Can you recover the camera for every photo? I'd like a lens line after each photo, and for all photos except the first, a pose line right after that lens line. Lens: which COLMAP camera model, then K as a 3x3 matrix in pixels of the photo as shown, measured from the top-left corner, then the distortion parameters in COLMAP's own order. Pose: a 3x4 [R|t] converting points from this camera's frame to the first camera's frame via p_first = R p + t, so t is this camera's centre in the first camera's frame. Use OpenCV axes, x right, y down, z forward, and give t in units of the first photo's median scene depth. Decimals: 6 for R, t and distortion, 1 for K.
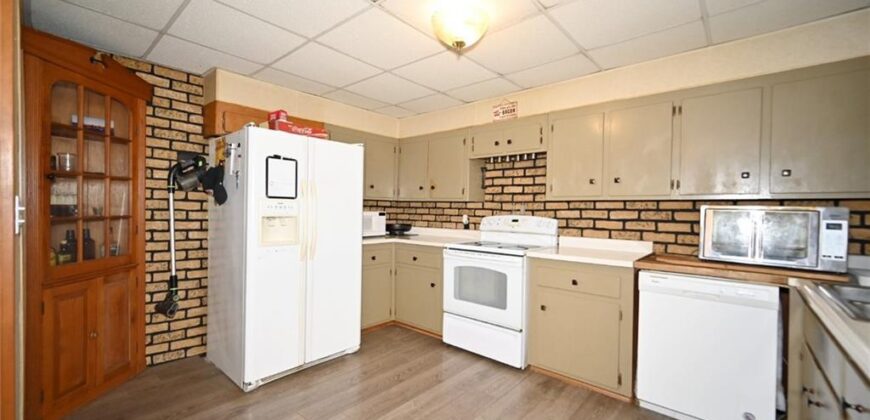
lens RADIAL K [[351.0, 0, 435.0], [0, 351.0, 210.0], [0, 0, 1]] dist [0.005420, 0.000221]
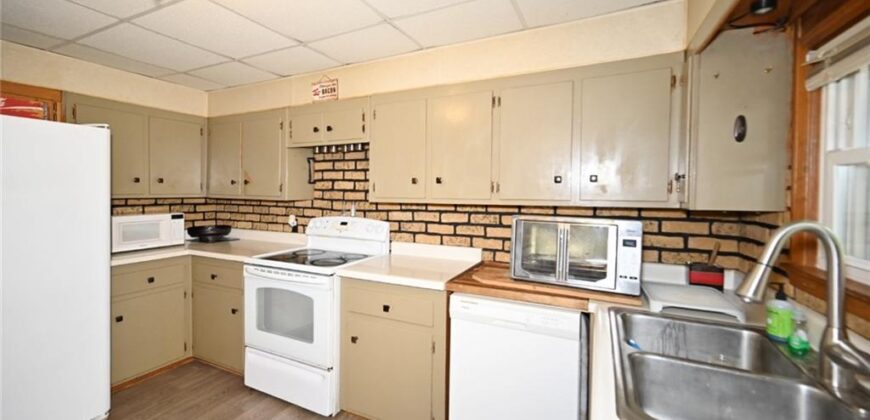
lens RADIAL K [[350.3, 0, 435.7], [0, 350.3, 195.3], [0, 0, 1]] dist [0.000588, 0.000040]
pose [[0.964892, -0.015804, 0.262170, 0.230887], [0.011126, 0.999751, 0.019319, -0.052067], [-0.262410, -0.015724, 0.964828, 0.150648]]
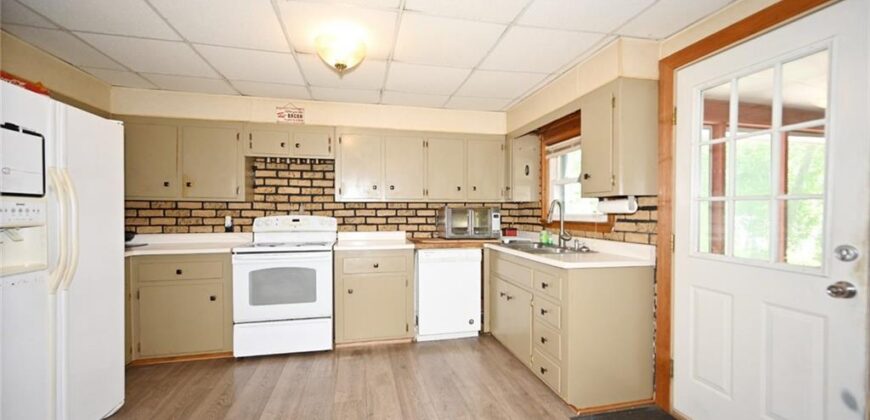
lens RADIAL K [[356.7, 0, 435.0], [0, 356.7, 210.0], [0, 0, 1]] dist [-0.001539, -0.000010]
pose [[0.577801, -0.012529, 0.816082, -0.417051], [0.009631, 0.999917, 0.008532, -0.006059], [-0.816121, 0.002930, 0.577874, 0.047394]]
